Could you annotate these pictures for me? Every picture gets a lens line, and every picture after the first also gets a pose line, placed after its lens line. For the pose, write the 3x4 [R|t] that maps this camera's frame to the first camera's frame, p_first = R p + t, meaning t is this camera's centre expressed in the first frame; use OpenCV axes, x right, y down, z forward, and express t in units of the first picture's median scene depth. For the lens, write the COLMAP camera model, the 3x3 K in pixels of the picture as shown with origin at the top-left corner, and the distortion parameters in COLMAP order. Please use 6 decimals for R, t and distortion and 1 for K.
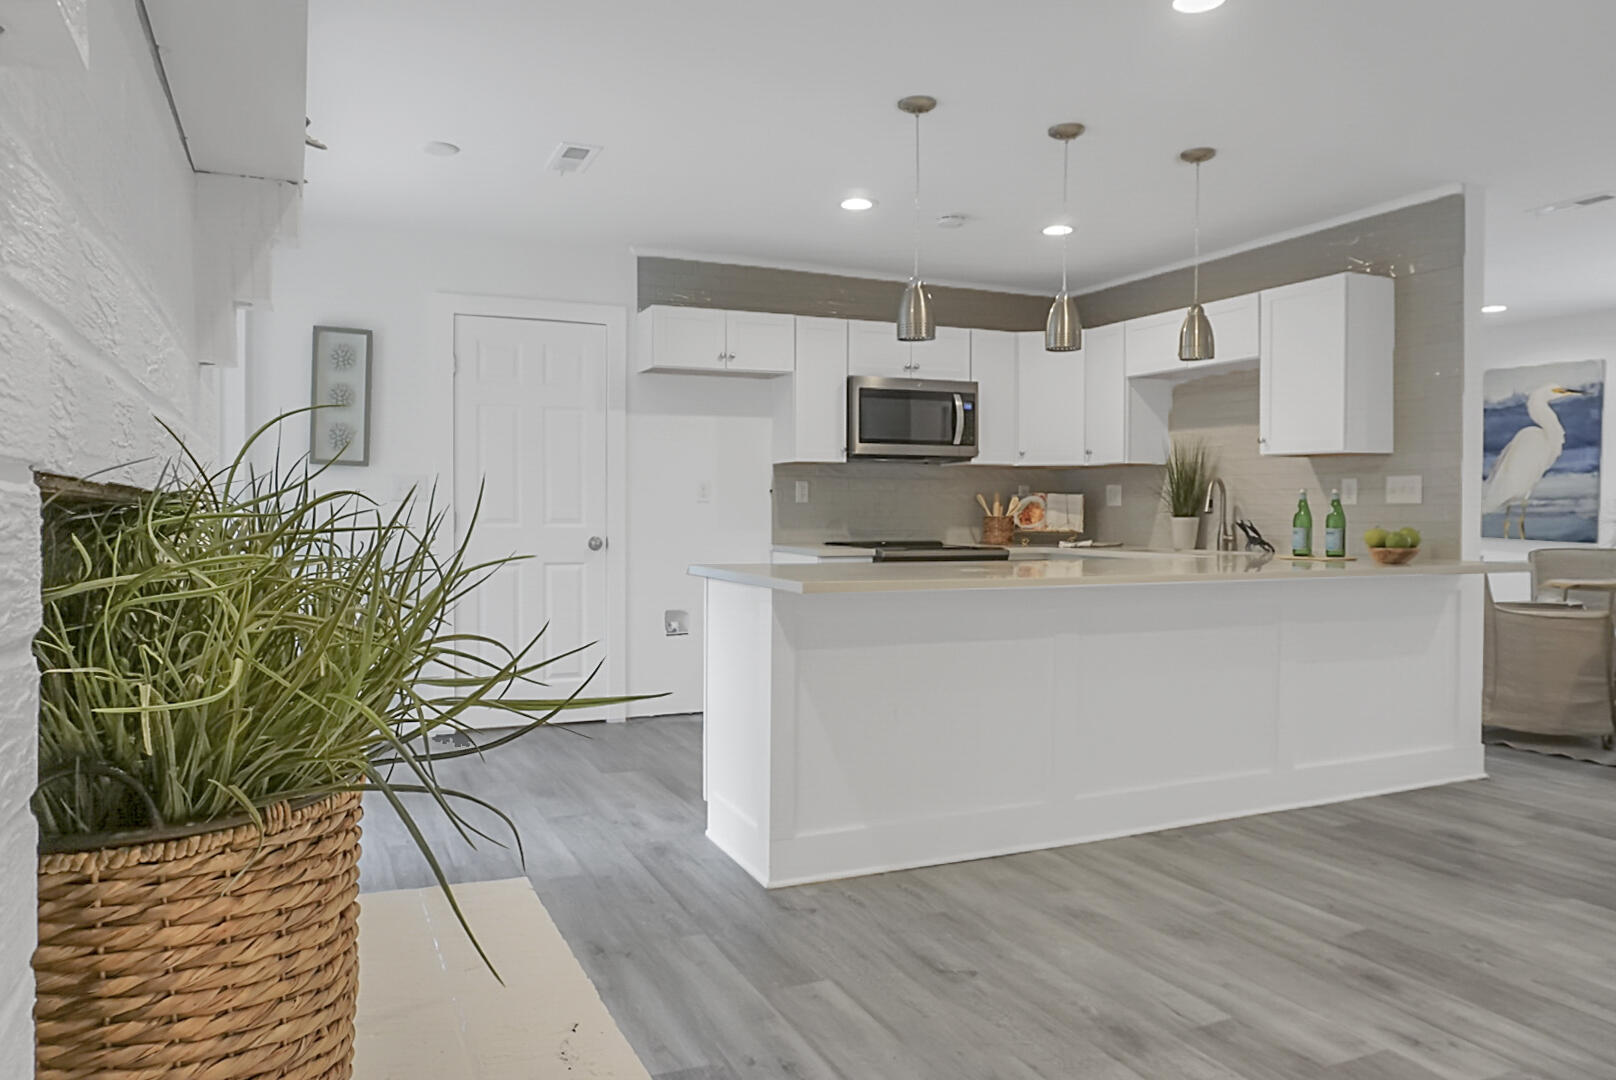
lens RADIAL K [[1090.1, 0, 793.7], [0, 1090.1, 544.2], [0, 0, 1]] dist [-0.047311, 0.030656]
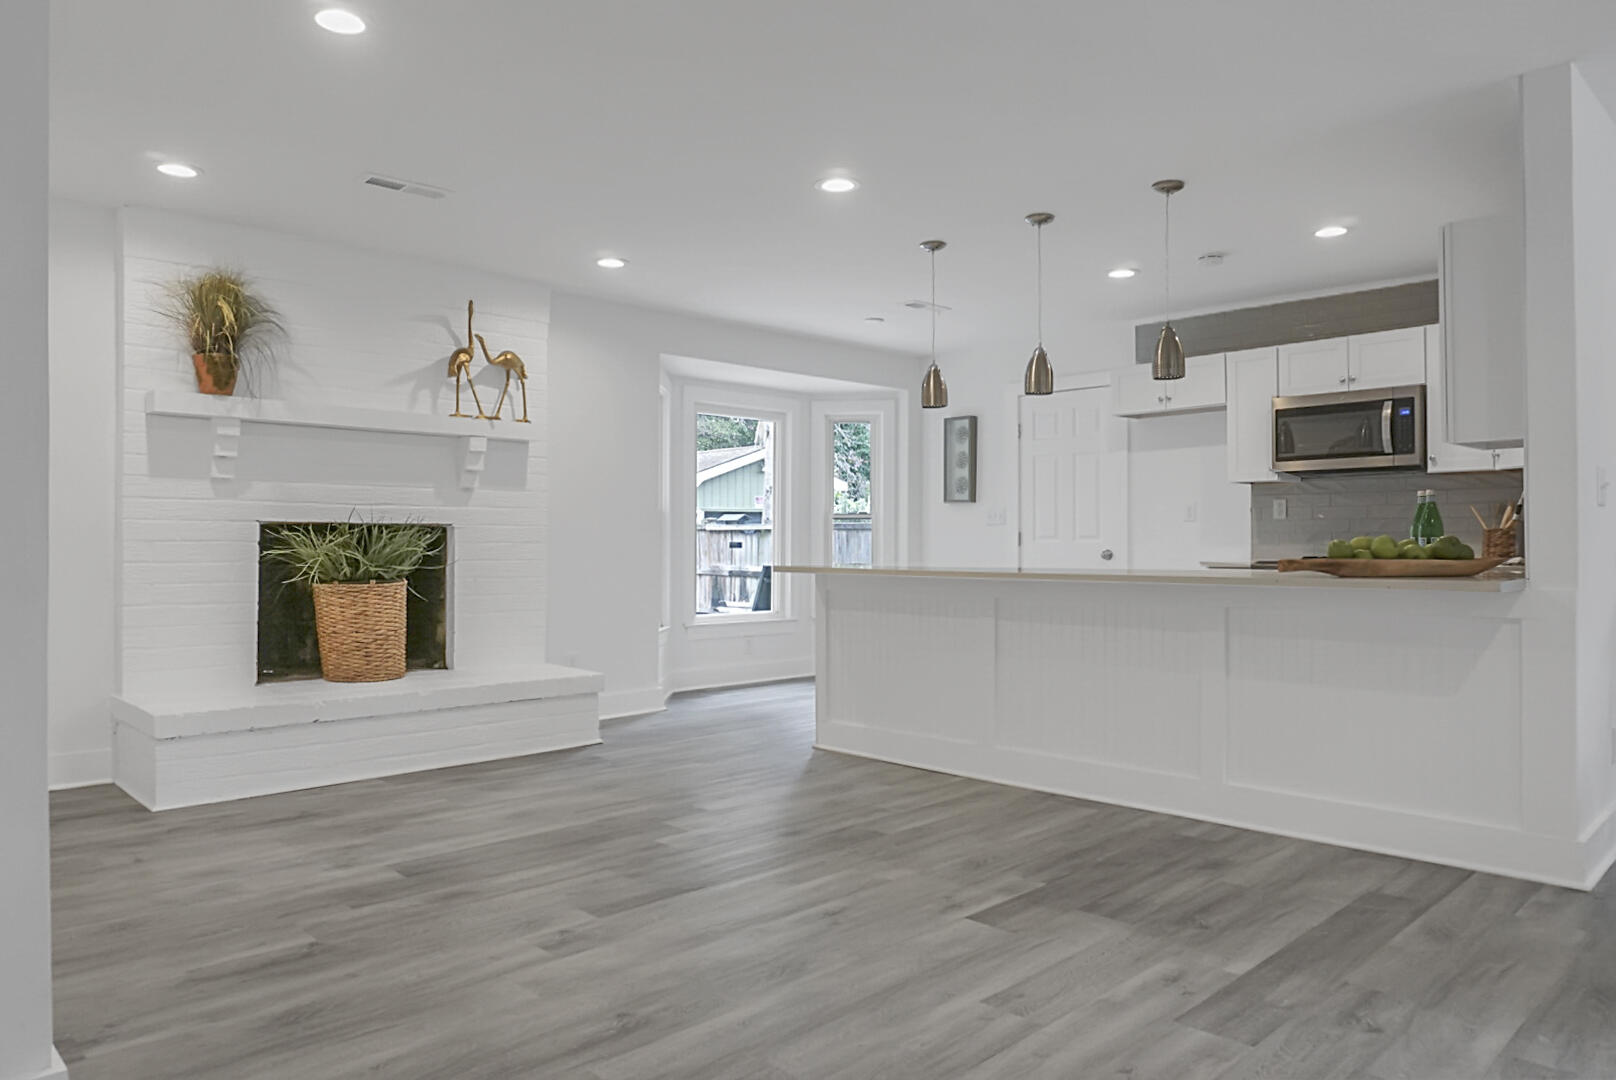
lens RADIAL K [[1090.1, 0, 812.0], [0, 1090.1, 532.2], [0, 0, 1]] dist [-0.047311, 0.030656]
pose [[0.347029, -0.011771, -0.937780, 0.711094], [-0.023118, 0.999510, -0.021100, 0.006046], [0.937569, 0.029002, 0.346587, 0.174926]]
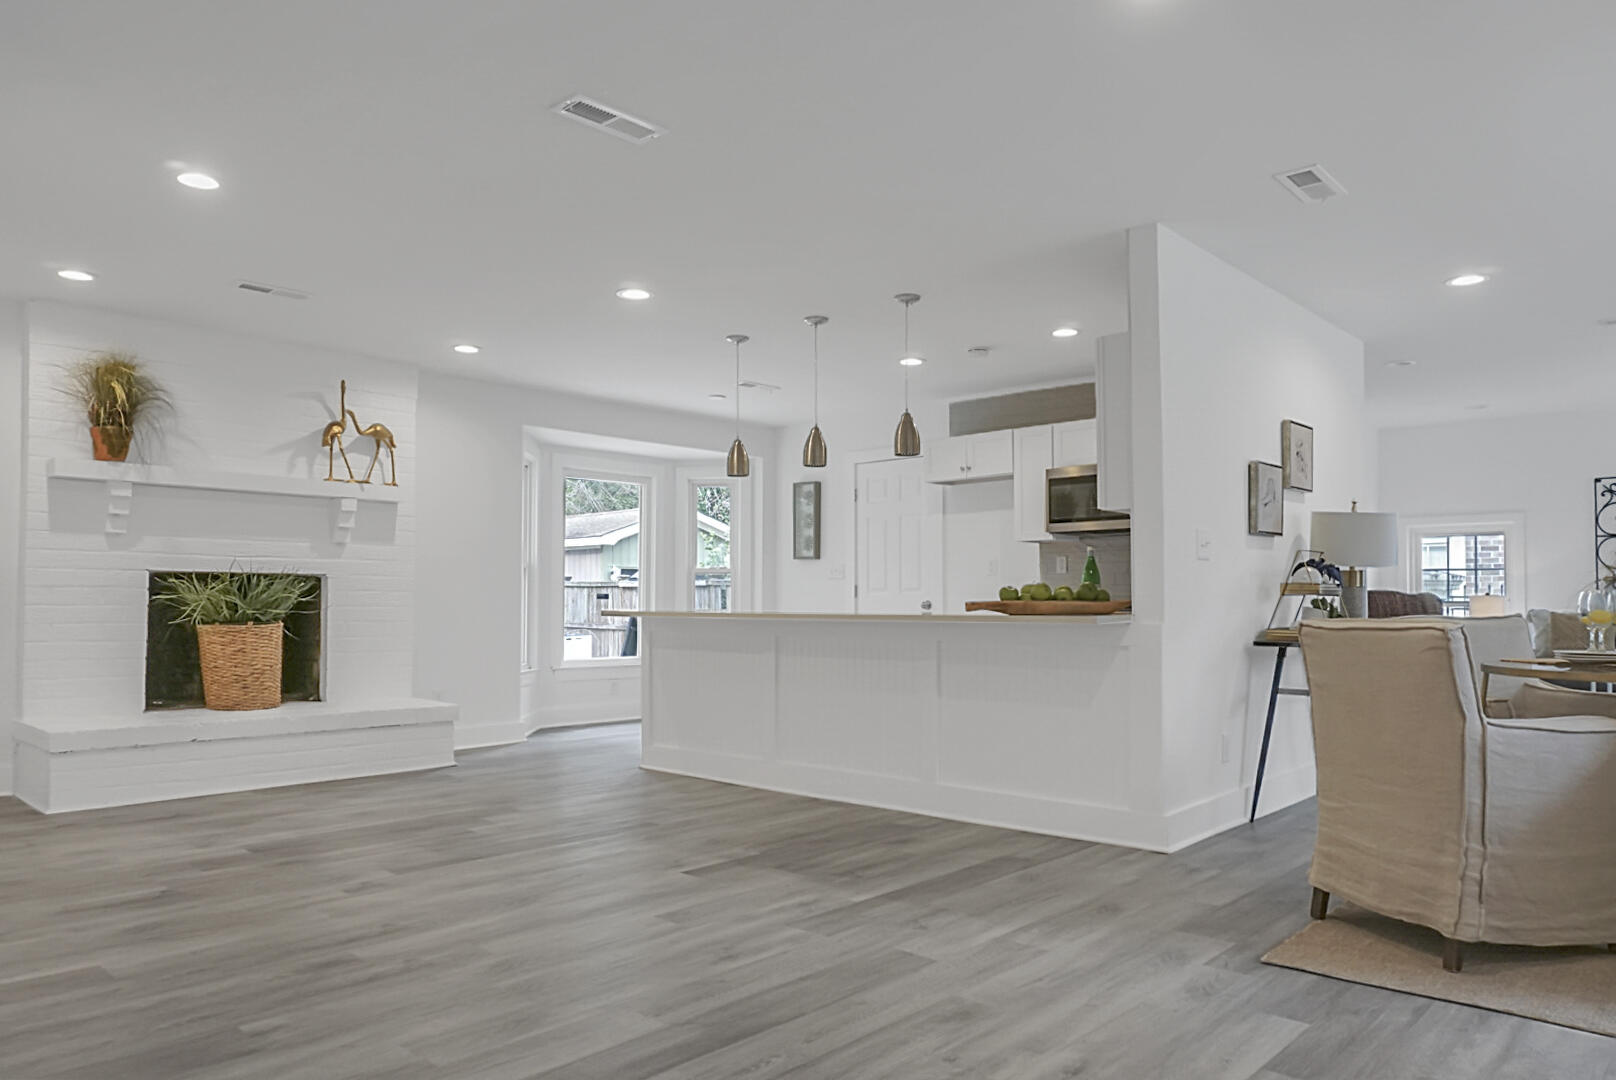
lens RADIAL K [[1090.1, 0, 814.4], [0, 1090.1, 575.4], [0, 0, 1]] dist [-0.047311, 0.030656]
pose [[0.398054, -0.023938, -0.917050, 0.866102], [-0.024729, 0.999016, -0.036811, 0.013434], [0.917029, 0.037331, 0.397070, 0.217791]]
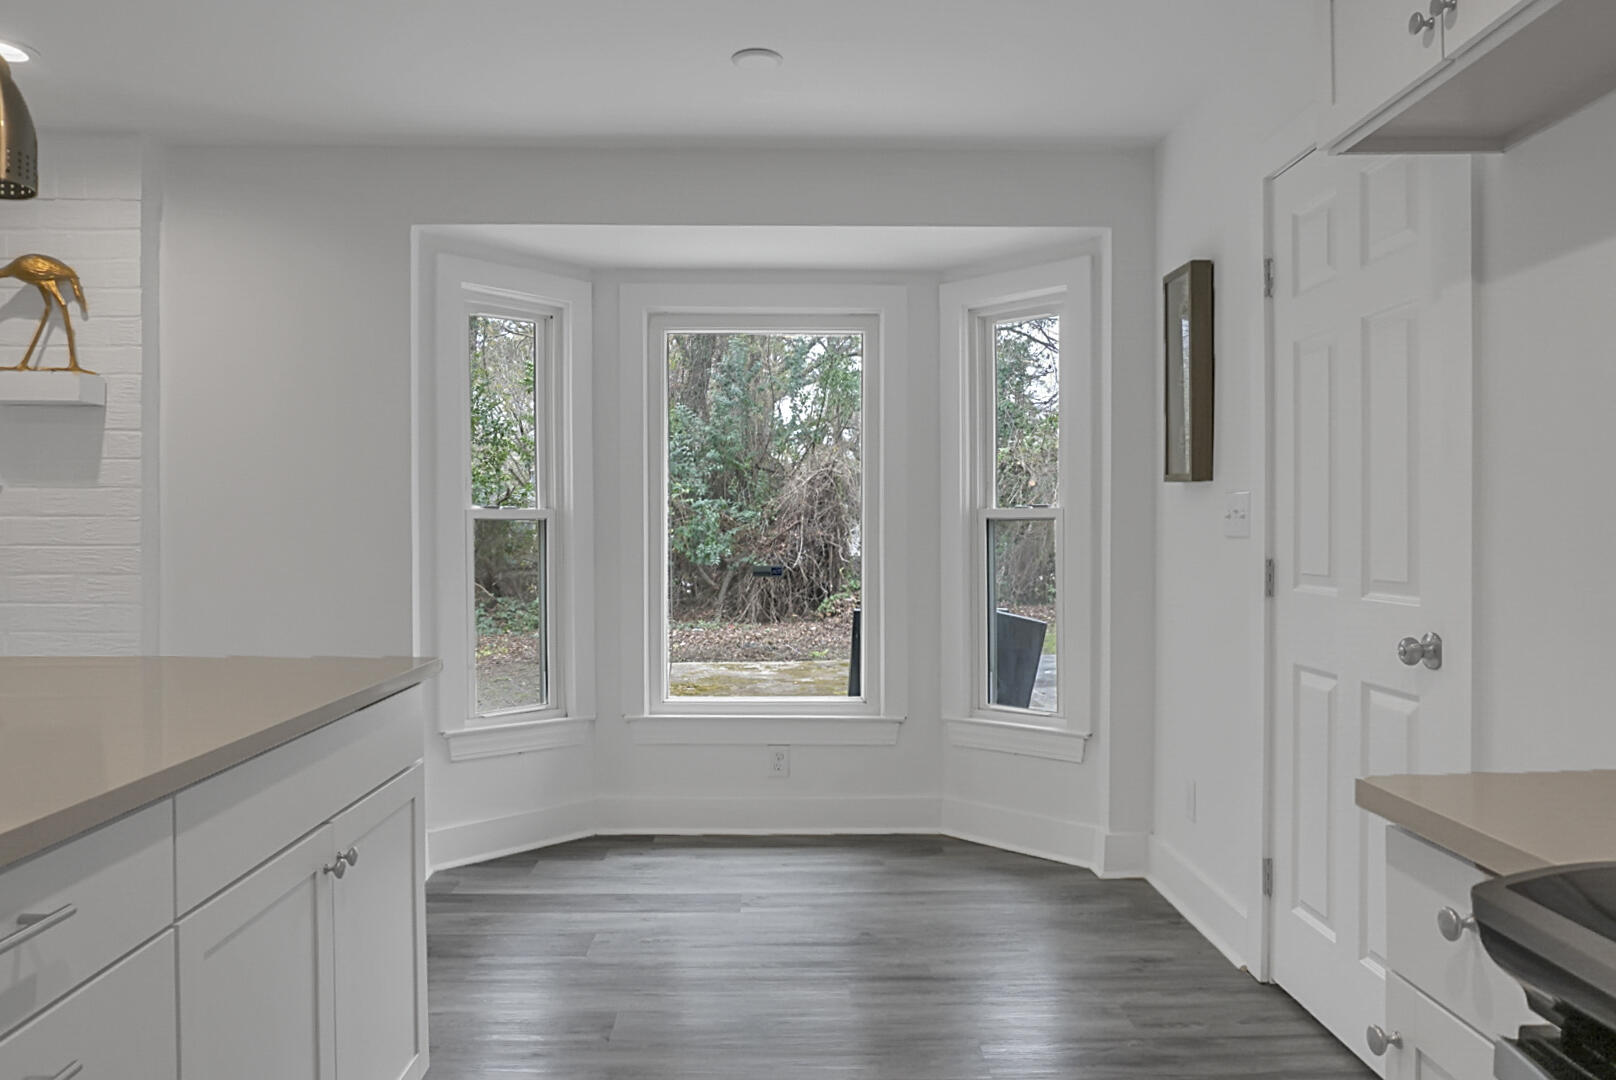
lens RADIAL K [[1090.1, 0, 830.6], [0, 1090.1, 540.7], [0, 0, 1]] dist [-0.047311, 0.030656]
pose [[-0.389032, 0.009108, -0.921179, 0.188268], [-0.027004, 0.999409, 0.021286, -0.032091], [0.920828, 0.033156, -0.388556, 0.748534]]
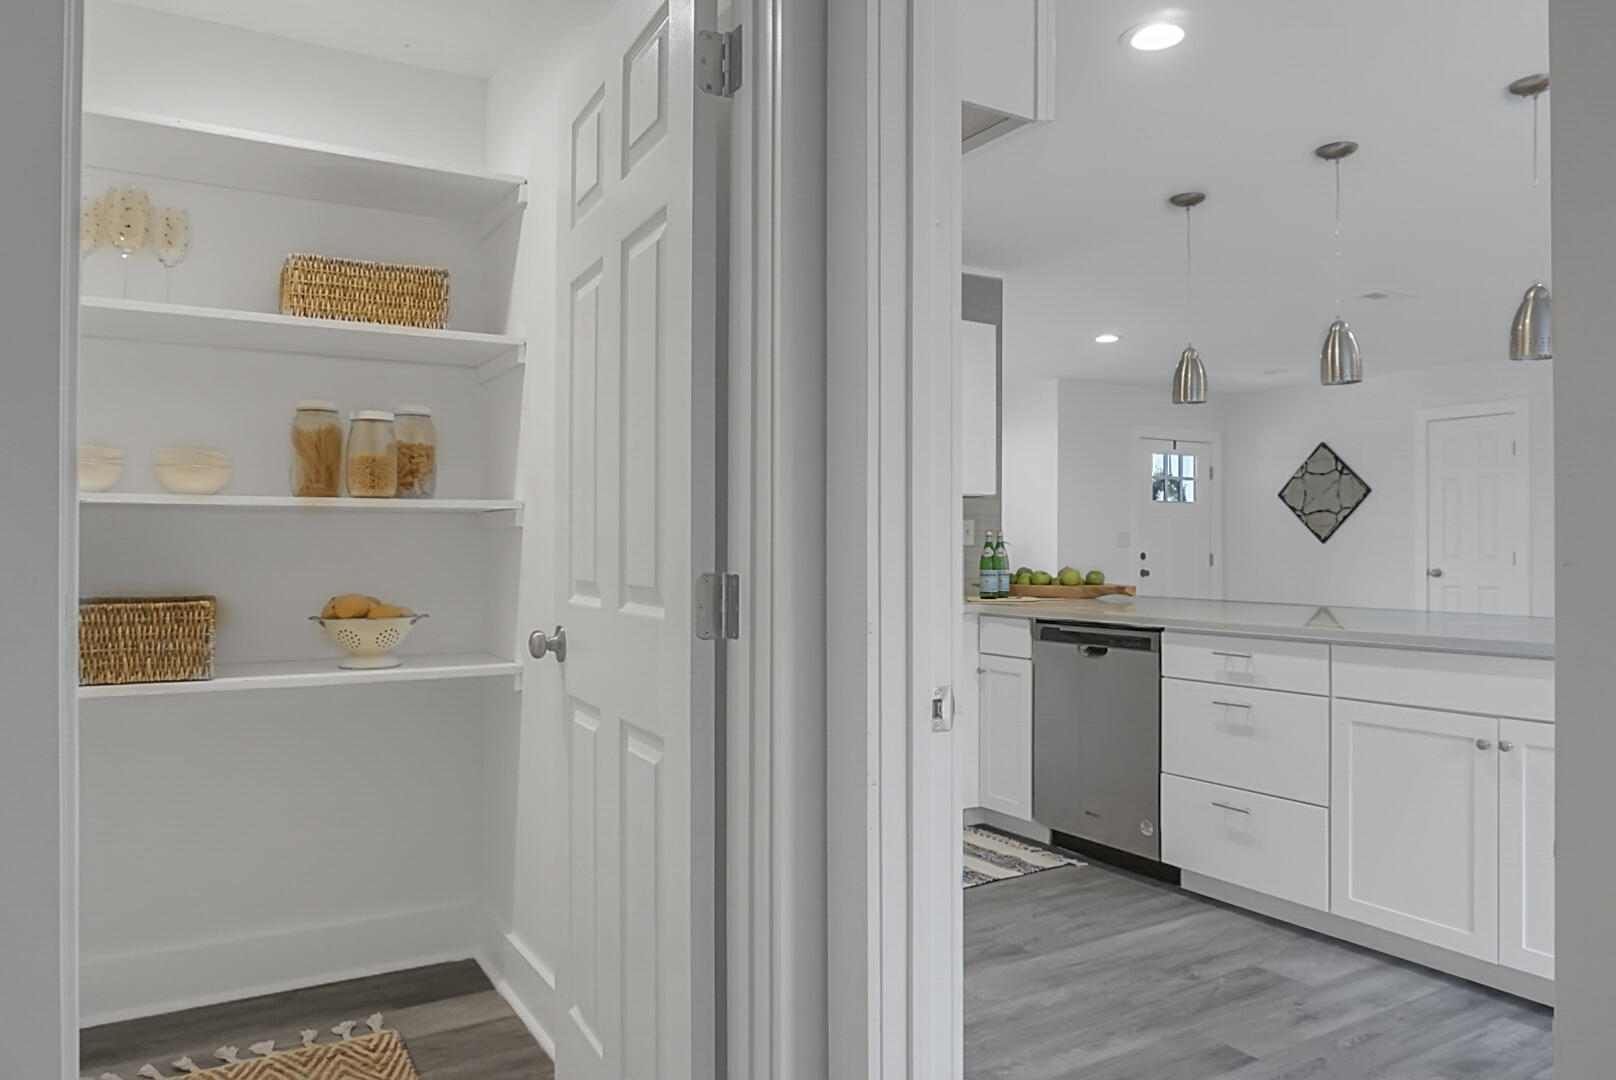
lens RADIAL K [[1090.1, 0, 802.7], [0, 1090.1, 551.1], [0, 0, 1]] dist [-0.047311, 0.030656]
pose [[-0.118514, -0.004492, 0.992942, -0.328426], [0.028795, 0.999554, 0.007959, -0.030198], [-0.992535, 0.029535, -0.118331, 0.839778]]
